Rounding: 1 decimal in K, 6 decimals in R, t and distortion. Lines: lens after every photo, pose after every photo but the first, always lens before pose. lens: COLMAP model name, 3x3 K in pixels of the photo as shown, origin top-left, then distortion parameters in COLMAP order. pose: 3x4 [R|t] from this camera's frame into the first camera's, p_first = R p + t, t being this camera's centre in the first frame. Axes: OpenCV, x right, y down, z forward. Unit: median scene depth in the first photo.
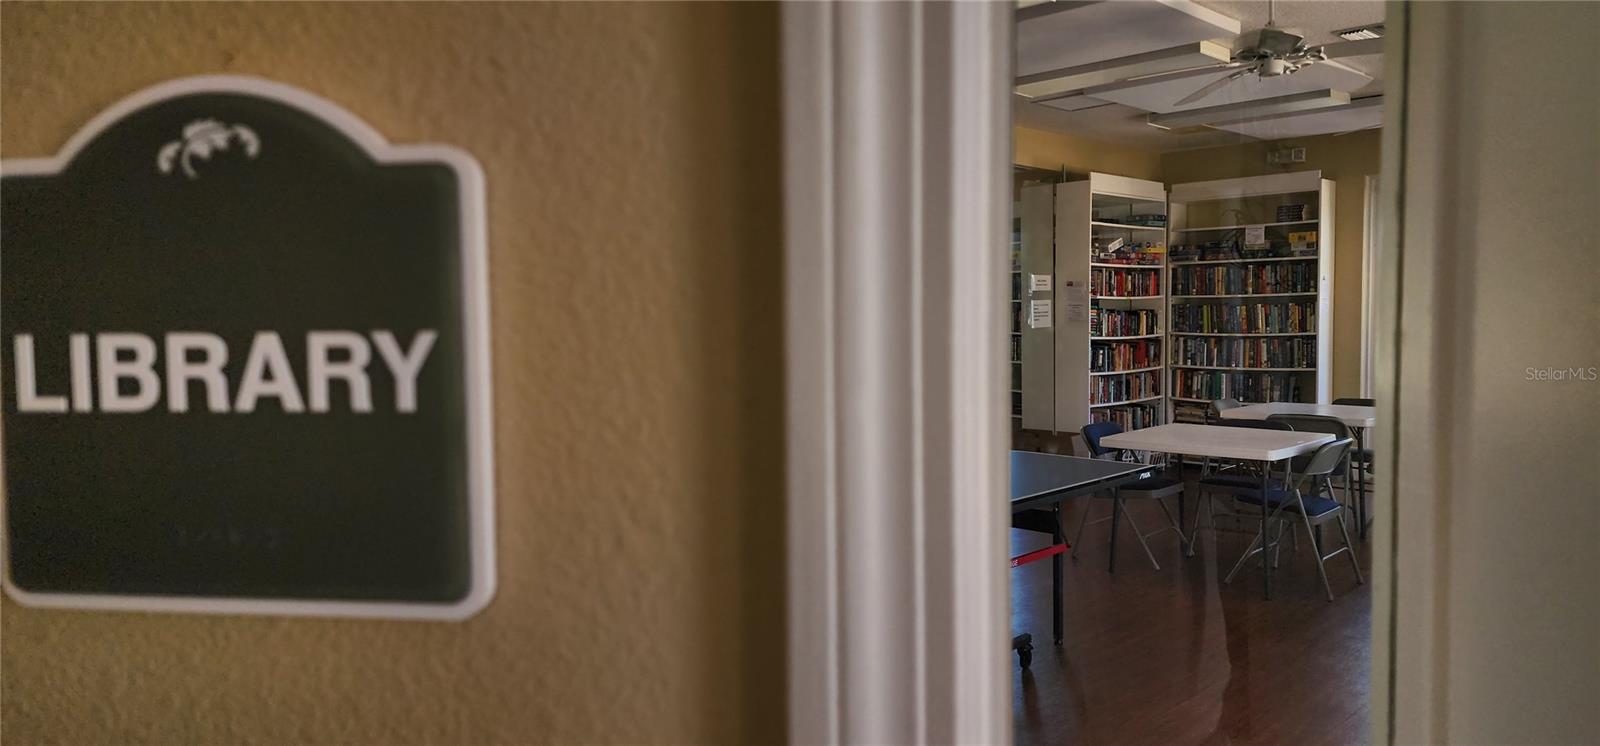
lens RADIAL K [[1056.6, 0, 758.7], [0, 1056.6, 371.6], [0, 0, 1]] dist [0.001896, -0.000915]
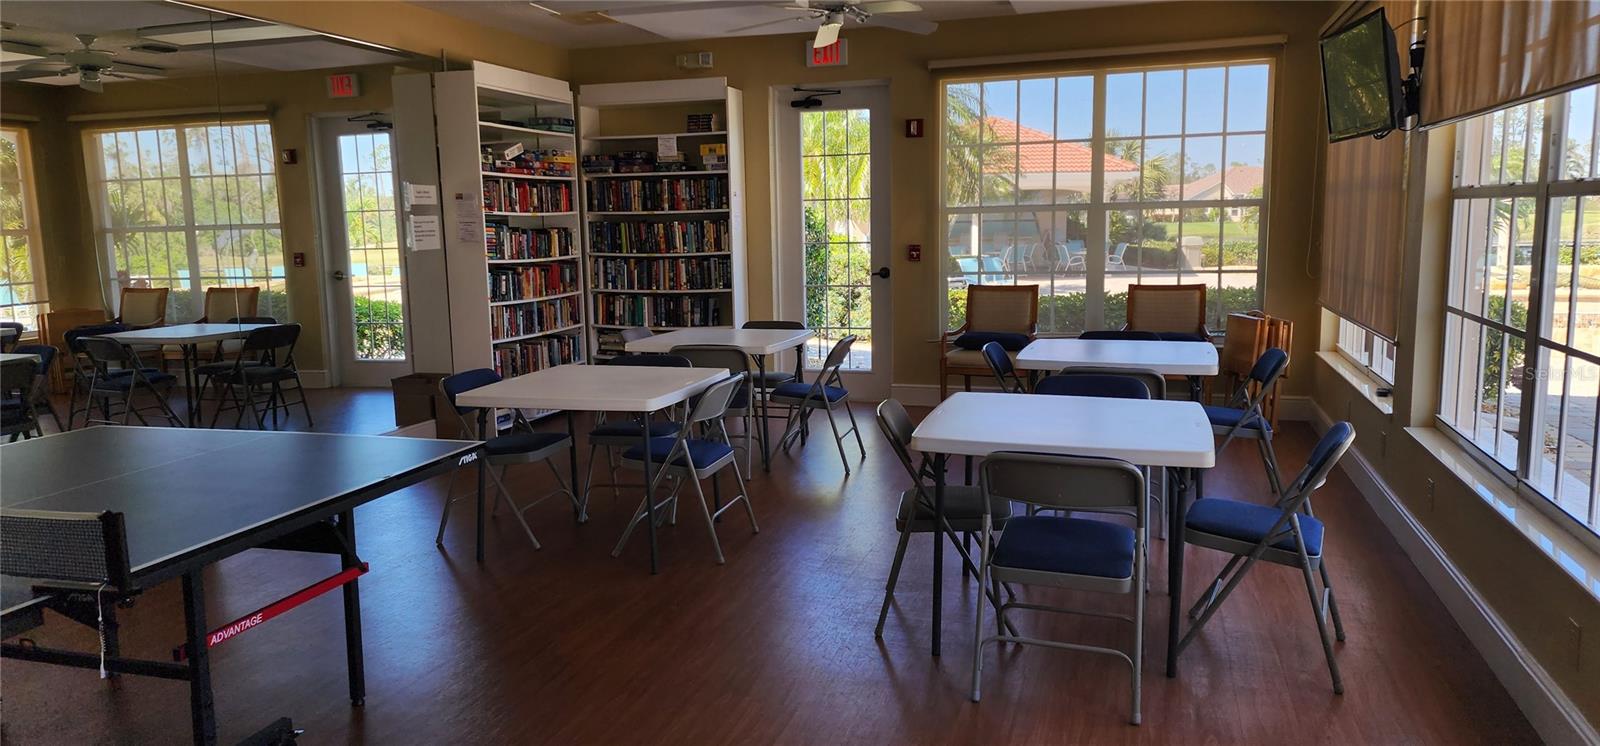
lens RADIAL K [[1107.5, 0, 800.0], [0, 1107.5, 373.0], [0, 0, 1]] dist [0.002916, -0.000402]
pose [[0.868762, -0.065600, 0.490866, 0.084749], [0.029560, 0.996290, 0.080830, -0.006839], [-0.494347, -0.055712, 0.867477, 0.097454]]
